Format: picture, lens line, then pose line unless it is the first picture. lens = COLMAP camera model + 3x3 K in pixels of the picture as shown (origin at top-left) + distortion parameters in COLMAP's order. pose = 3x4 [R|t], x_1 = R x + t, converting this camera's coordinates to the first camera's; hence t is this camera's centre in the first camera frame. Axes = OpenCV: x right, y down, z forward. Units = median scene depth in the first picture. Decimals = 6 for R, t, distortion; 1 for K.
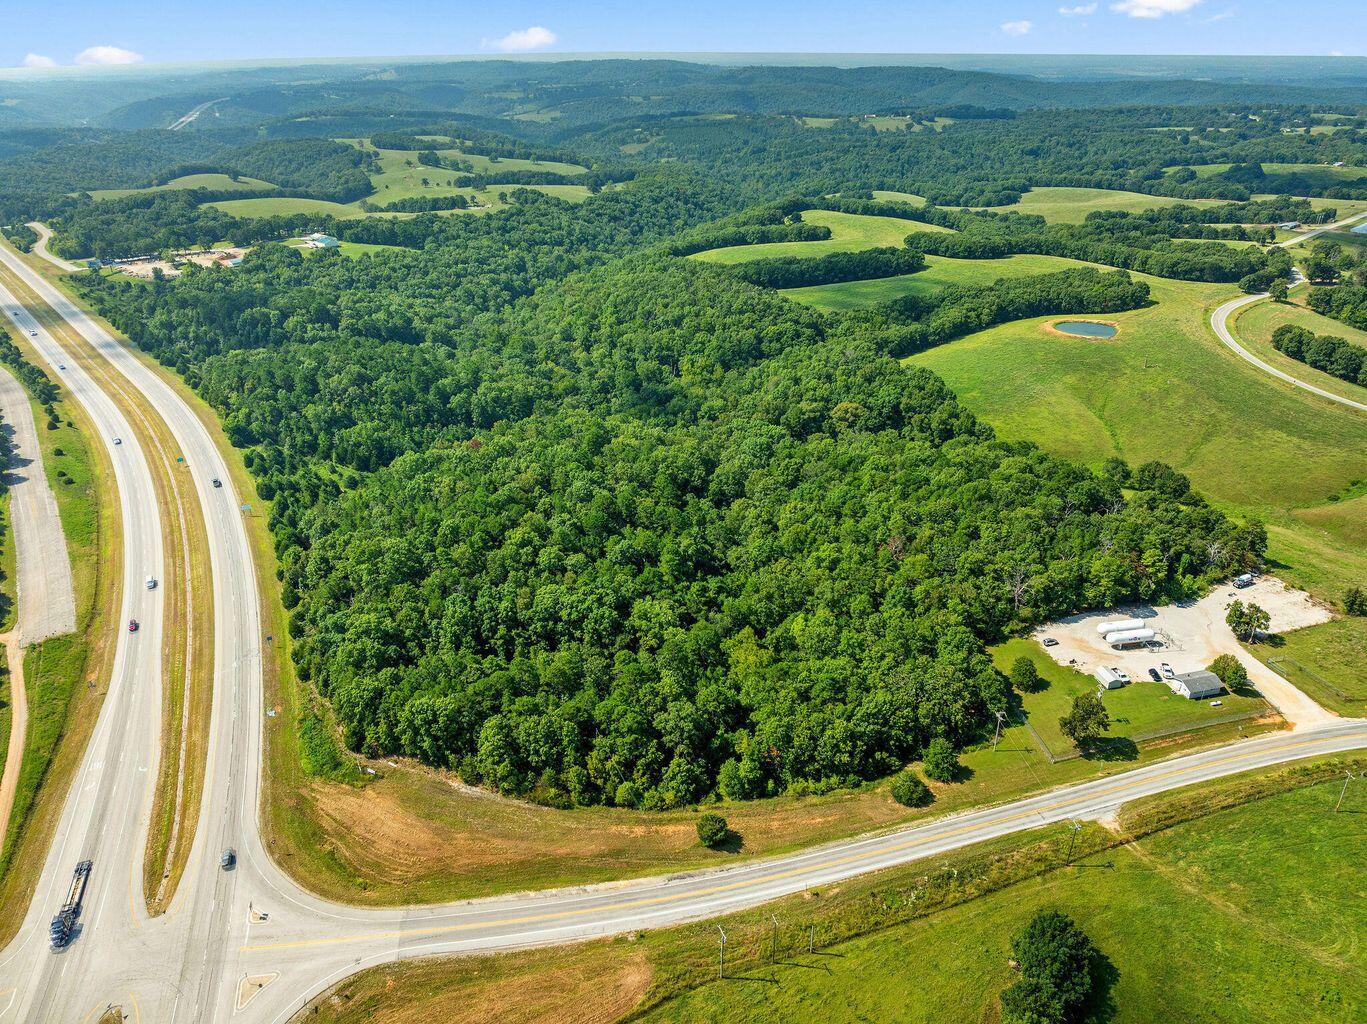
lens RADIAL K [[985.7, 0, 683.5], [0, 985.7, 512.0], [0, 0, 1]] dist [-0.024578, -0.000998]
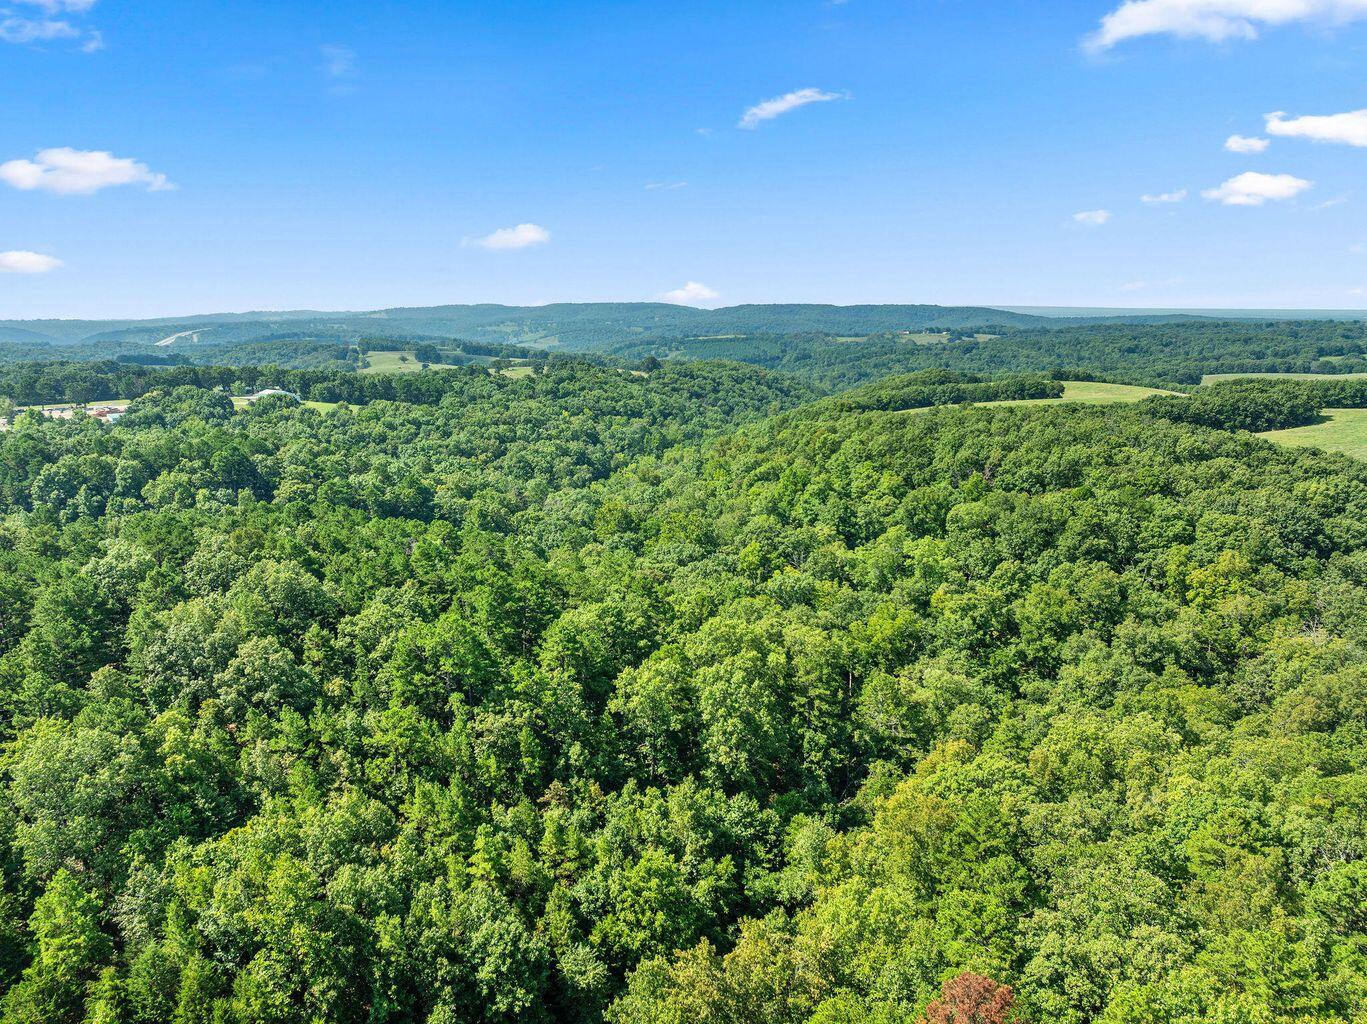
lens RADIAL K [[985.7, 0, 683.5], [0, 985.7, 512.0], [0, 0, 1]] dist [-0.024578, -0.000998]
pose [[0.999544, -0.001294, 0.030158, -0.415909], [0.008487, 0.970821, -0.239656, -0.172953], [-0.028968, 0.239803, 0.970389, 1.317751]]
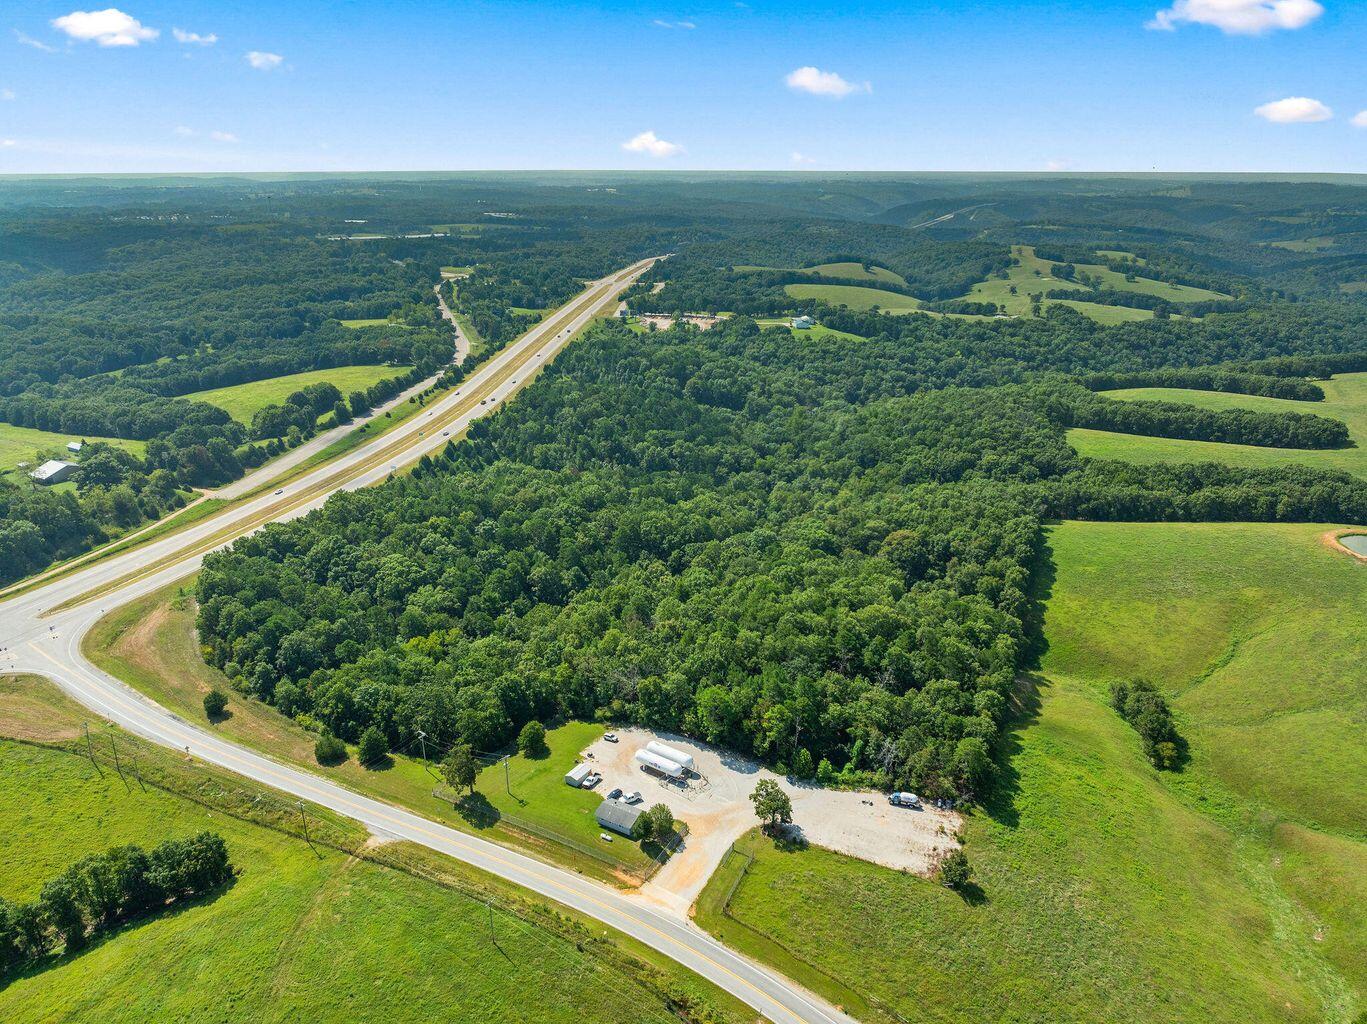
lens RADIAL K [[985.7, 0, 683.5], [0, 985.7, 512.0], [0, 0, 1]] dist [-0.024578, -0.000998]
pose [[0.707198, 0.244951, -0.663227, 1.109810], [-0.311014, 0.950209, 0.019309, -0.136552], [0.634934, 0.192617, 0.748170, 0.275400]]
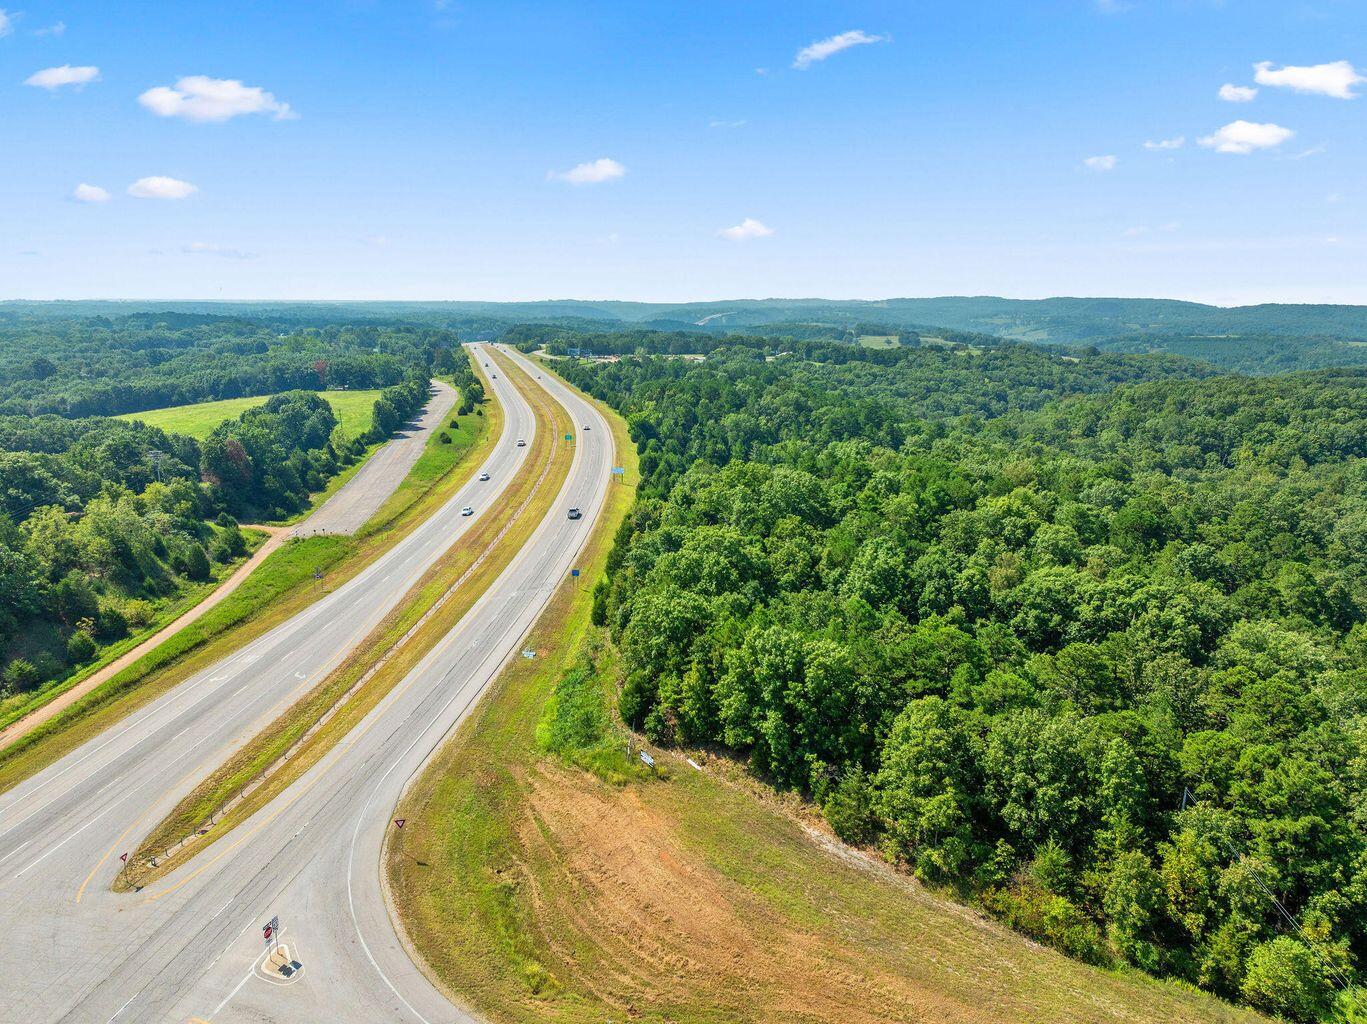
lens RADIAL K [[985.7, 0, 683.5], [0, 985.7, 512.0], [0, 0, 1]] dist [-0.024578, -0.000998]
pose [[0.894820, 0.116408, -0.430984, -0.102322], [-0.212276, 0.960230, -0.181375, 0.206774], [0.392730, 0.253785, 0.883944, 0.502121]]
